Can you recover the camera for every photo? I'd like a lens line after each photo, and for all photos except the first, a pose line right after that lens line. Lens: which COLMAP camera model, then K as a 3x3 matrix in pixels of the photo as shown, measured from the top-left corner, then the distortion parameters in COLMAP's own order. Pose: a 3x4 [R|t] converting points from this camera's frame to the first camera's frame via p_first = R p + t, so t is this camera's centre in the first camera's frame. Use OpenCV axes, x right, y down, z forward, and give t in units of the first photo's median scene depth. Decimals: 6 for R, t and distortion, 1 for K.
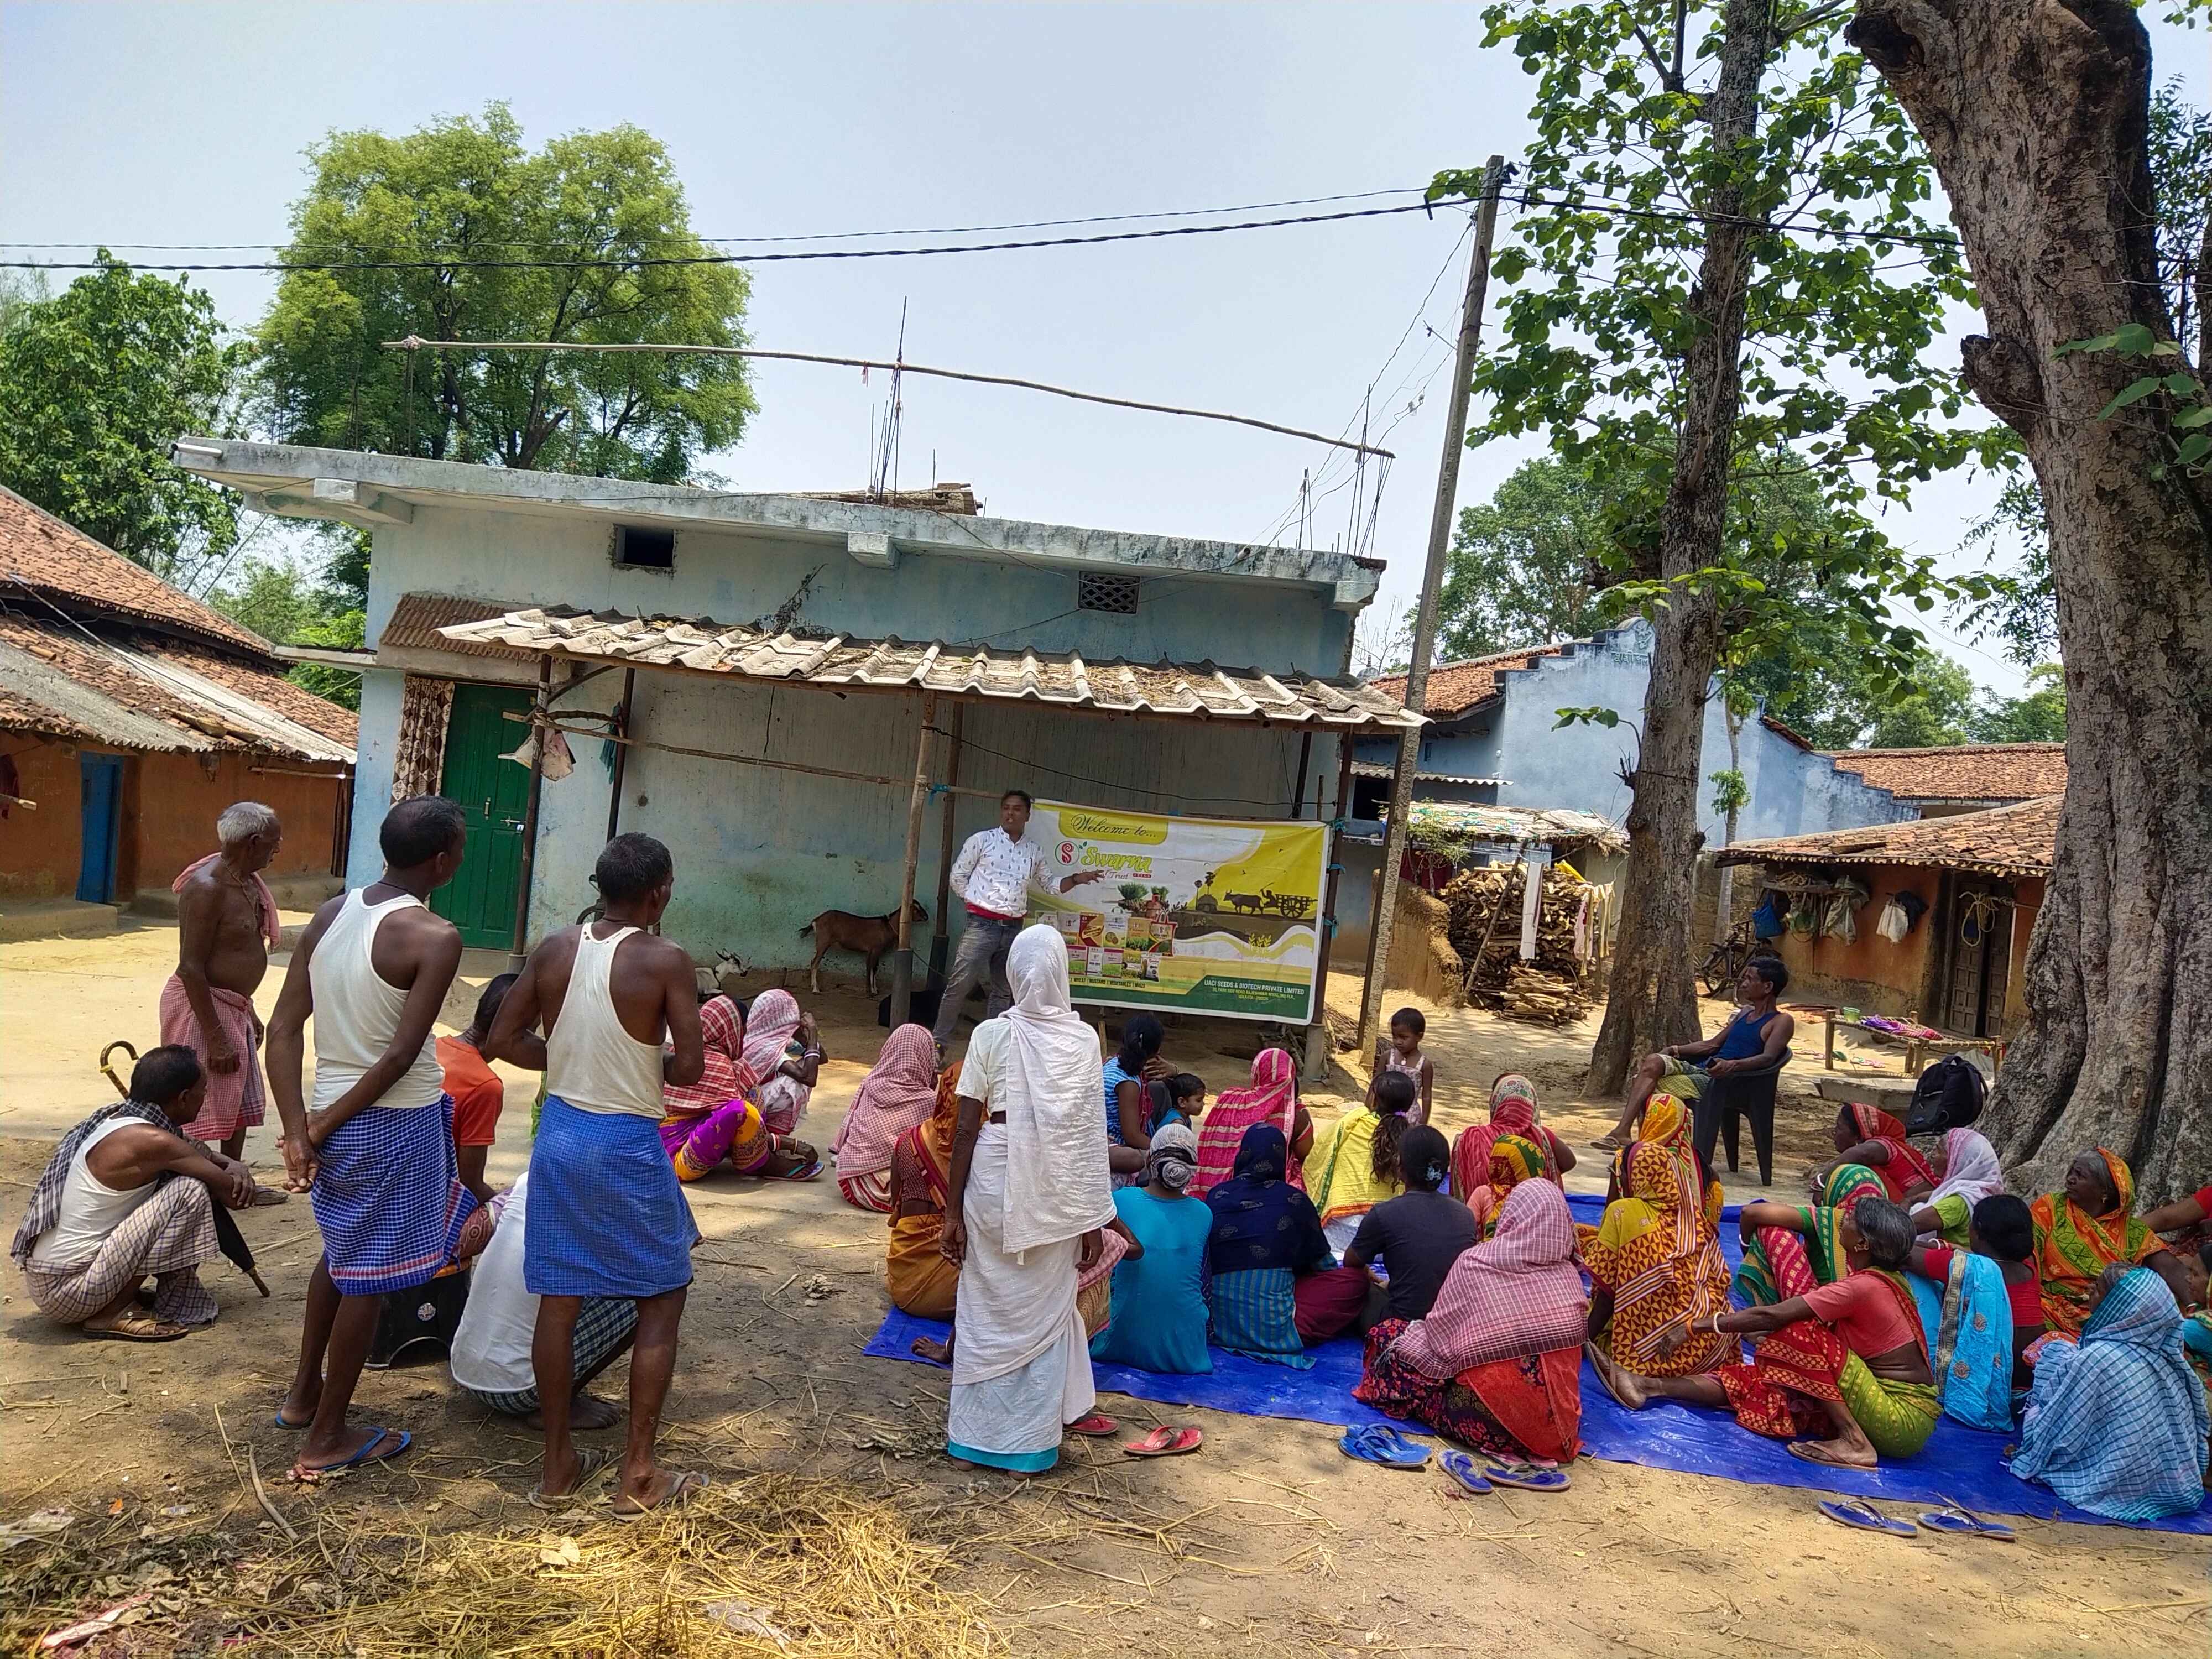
lens RADIAL K [[1625.6, 0, 1099.0], [0, 1625.6, 837.2], [0, 0, 1]] dist [0.015048, -0.029192]
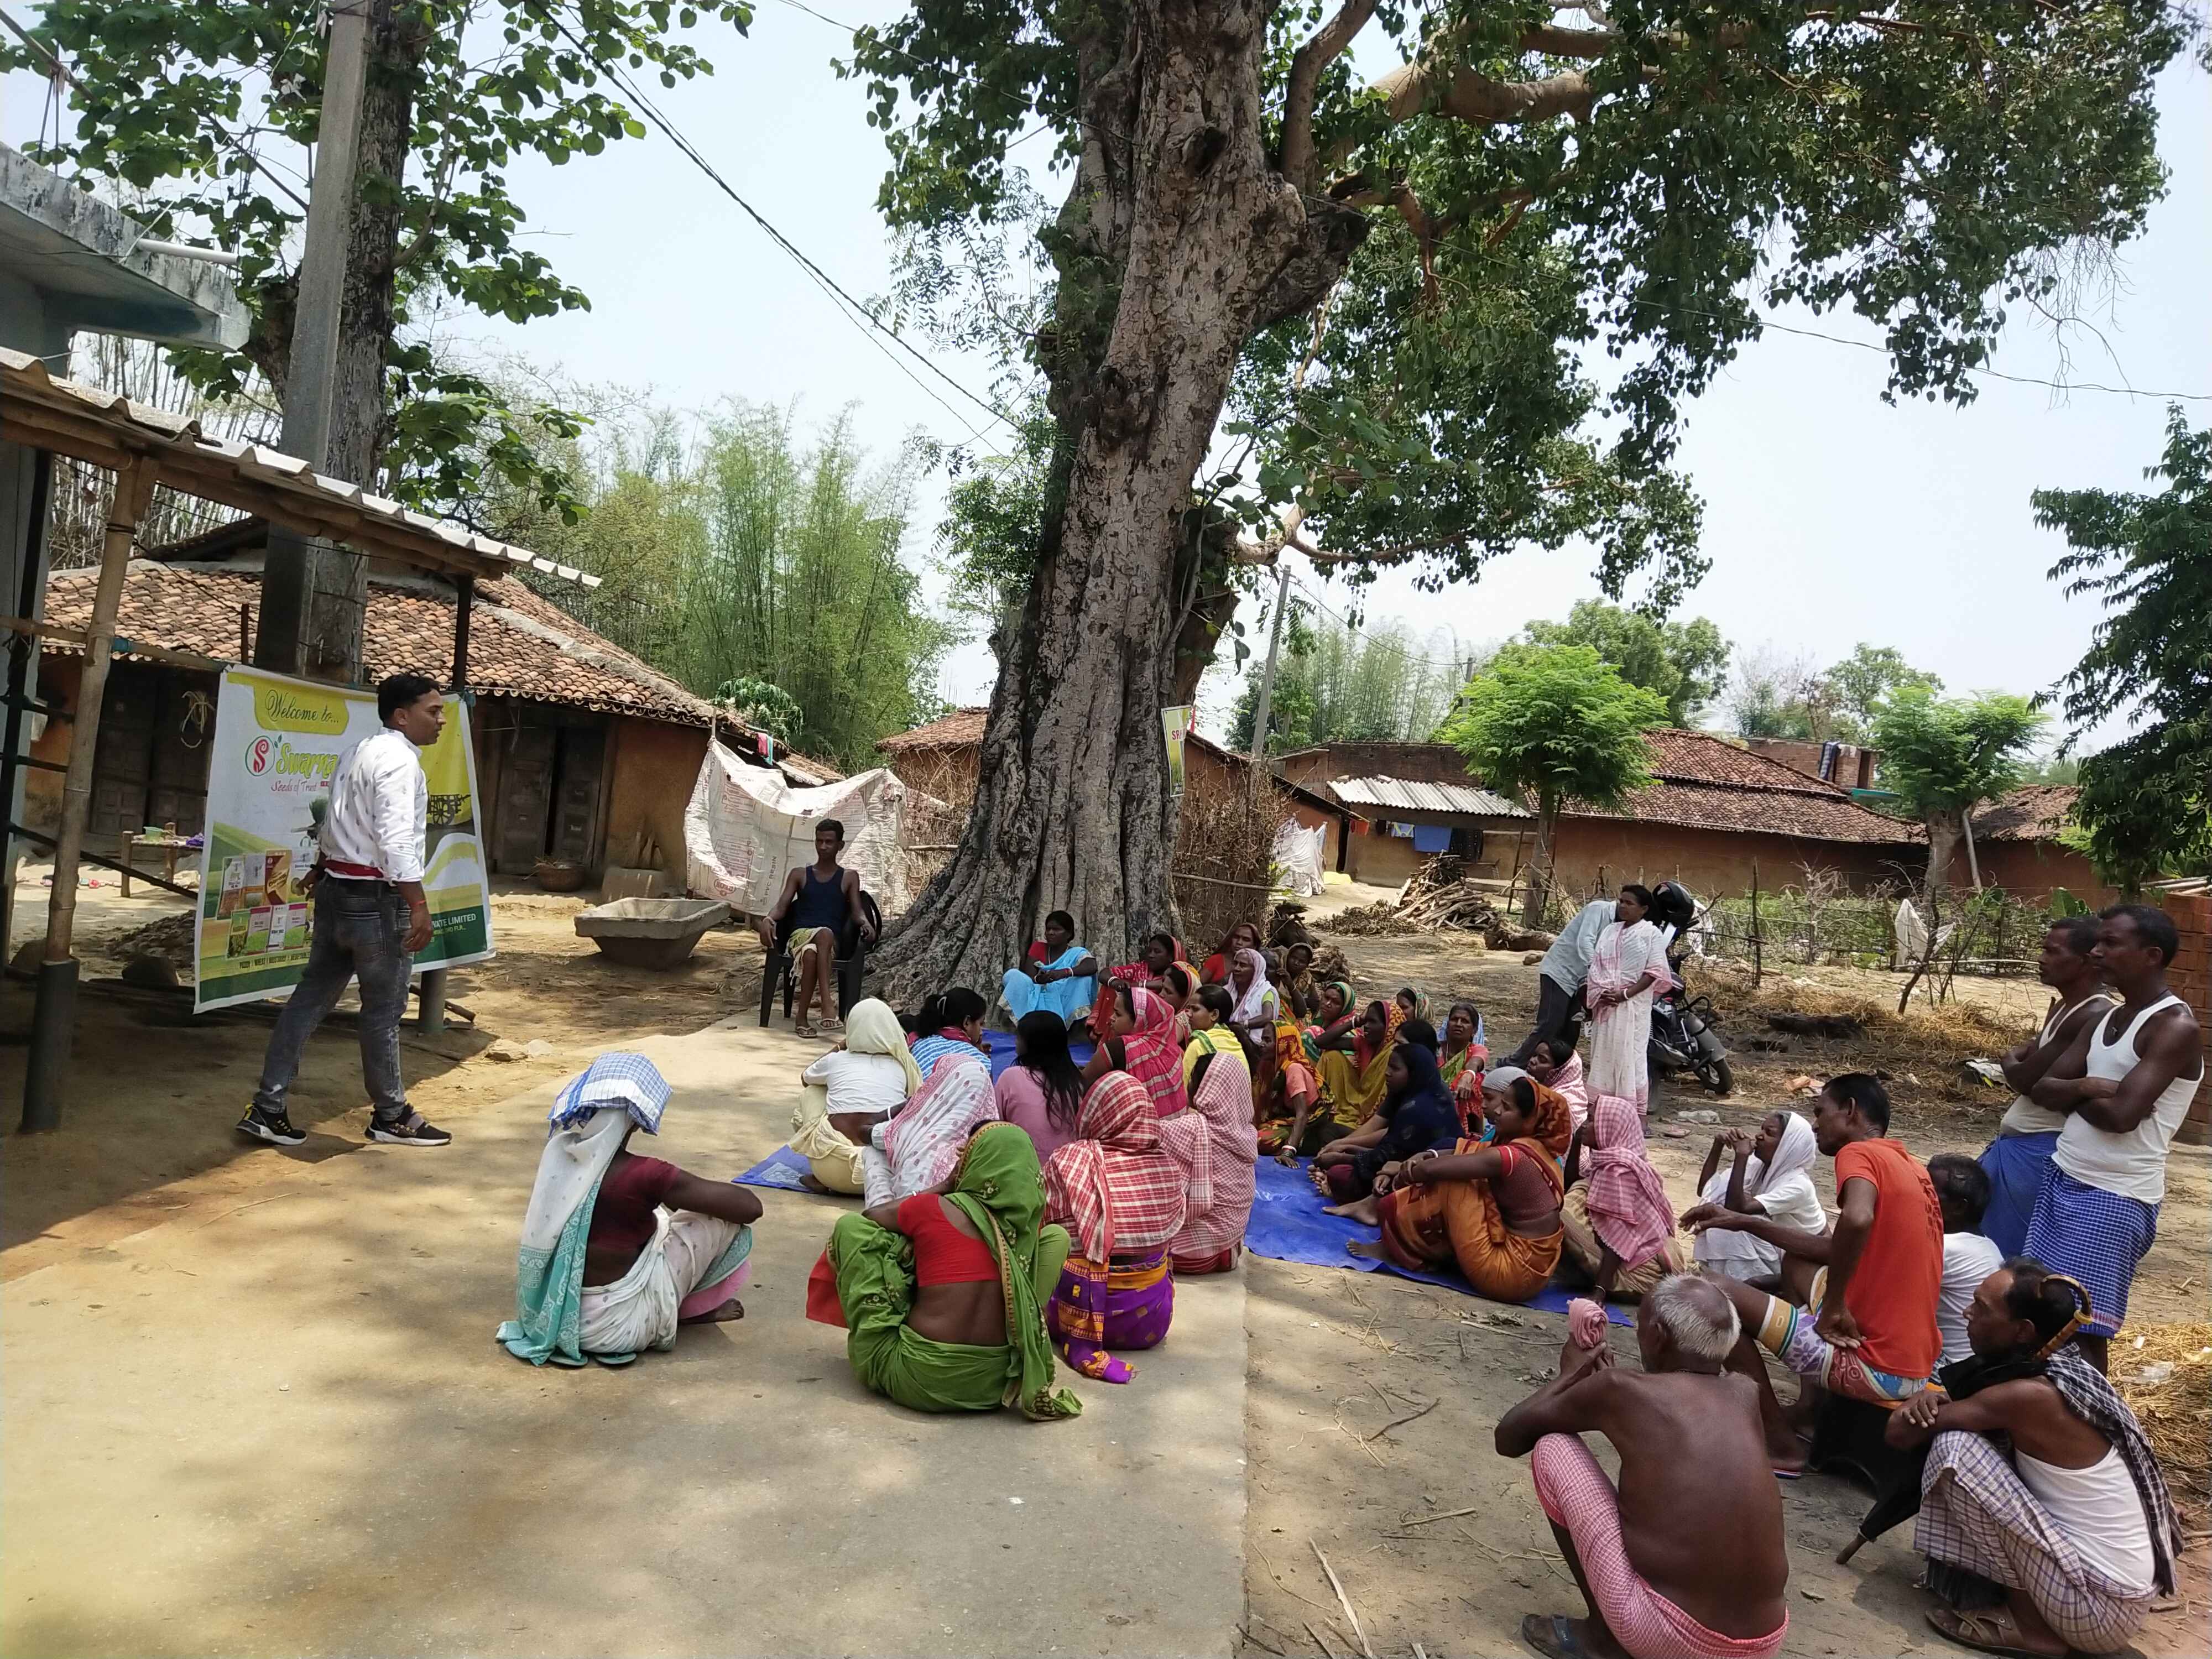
lens RADIAL K [[1625.6, 0, 1108.2], [0, 1625.6, 825.4], [0, 0, 1]] dist [0.015048, -0.029192]
pose [[0.015398, -0.108974, 0.993925, -0.818160], [-0.091456, 0.989723, 0.109930, -0.079251], [-0.995690, -0.092593, 0.005273, 0.926061]]
